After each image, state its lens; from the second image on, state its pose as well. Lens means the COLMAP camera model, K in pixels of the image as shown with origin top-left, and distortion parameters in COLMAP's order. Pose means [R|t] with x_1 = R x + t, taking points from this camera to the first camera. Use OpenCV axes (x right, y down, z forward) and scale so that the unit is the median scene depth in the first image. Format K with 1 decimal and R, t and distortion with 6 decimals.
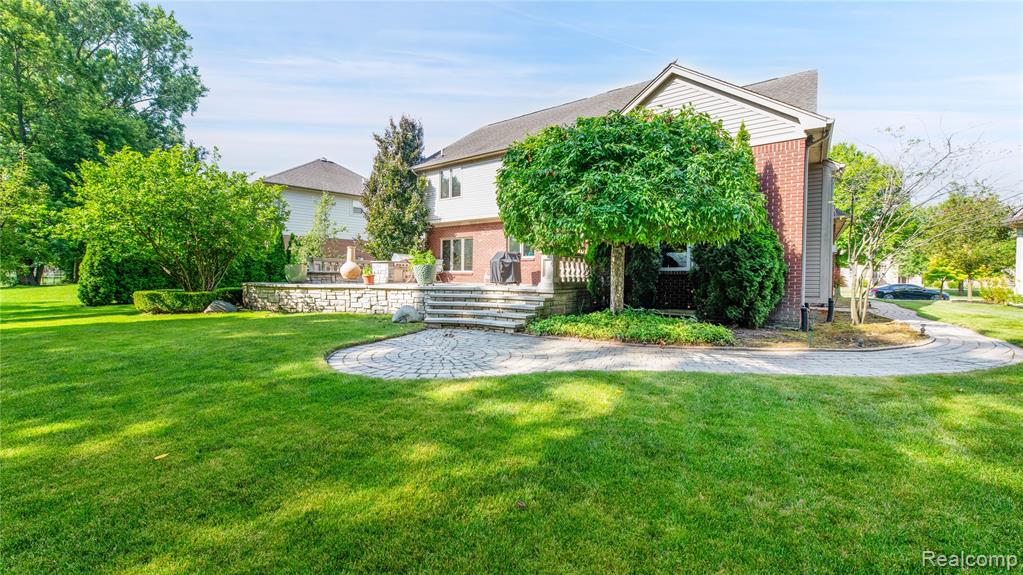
lens RADIAL K [[399.7, 0, 514.5], [0, 399.7, 281.7], [0, 0, 1]] dist [0.014164, 0.000354]
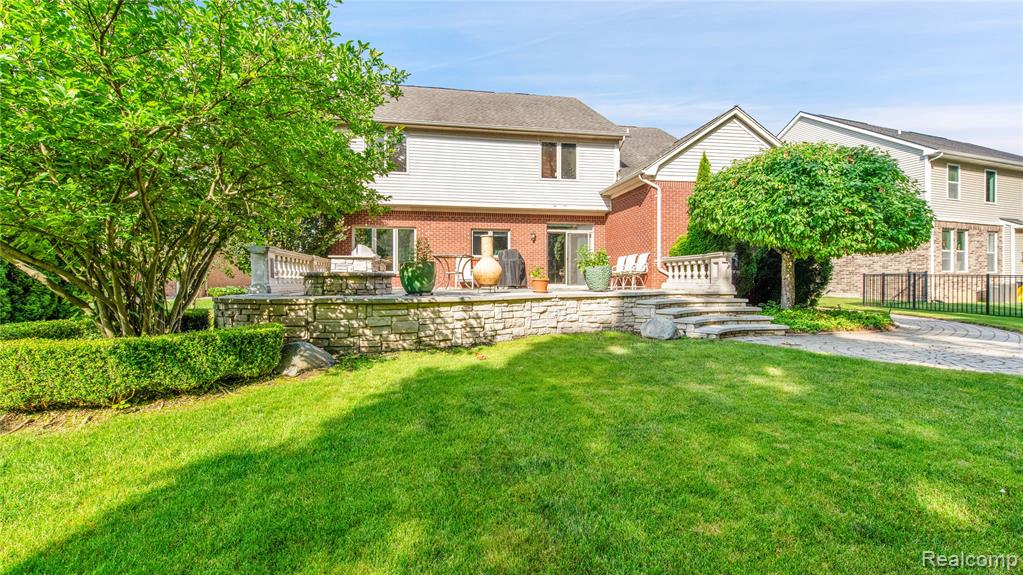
lens RADIAL K [[399.7, 0, 512.7], [0, 399.7, 287.2], [0, 0, 1]] dist [0.014164, 0.000354]
pose [[0.705381, -0.022403, 0.708474, -0.909441], [0.013846, 0.999745, 0.017828, -0.015640], [-0.708693, -0.002766, 0.705512, 0.566579]]
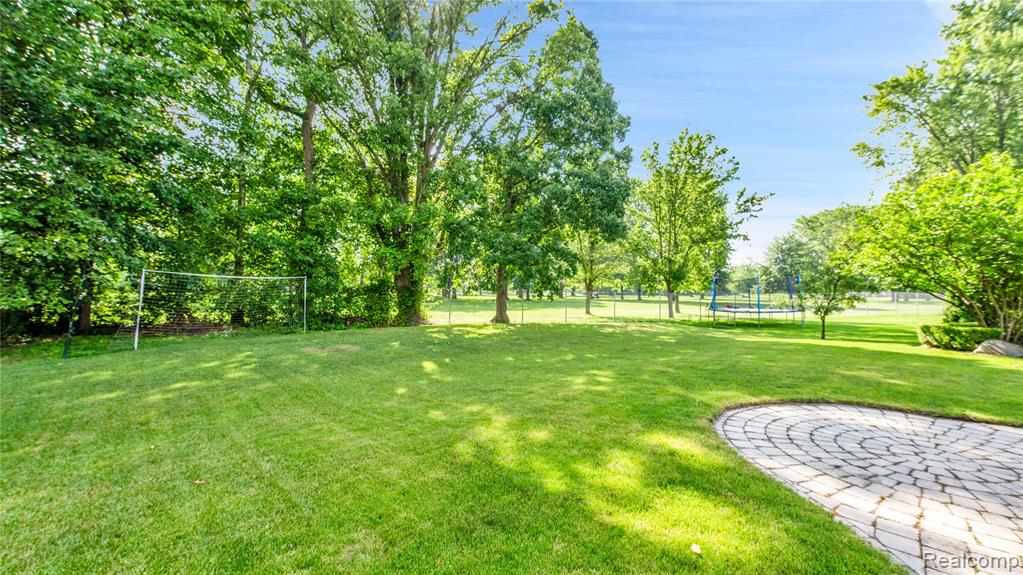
lens RADIAL K [[399.7, 0, 515.8], [0, 399.7, 294.3], [0, 0, 1]] dist [0.014164, 0.000354]
pose [[-0.279461, -0.016064, -0.960023, 0.304851], [-0.016459, 0.999793, -0.011938, -0.017941], [0.960016, 0.012465, -0.279668, 0.333244]]
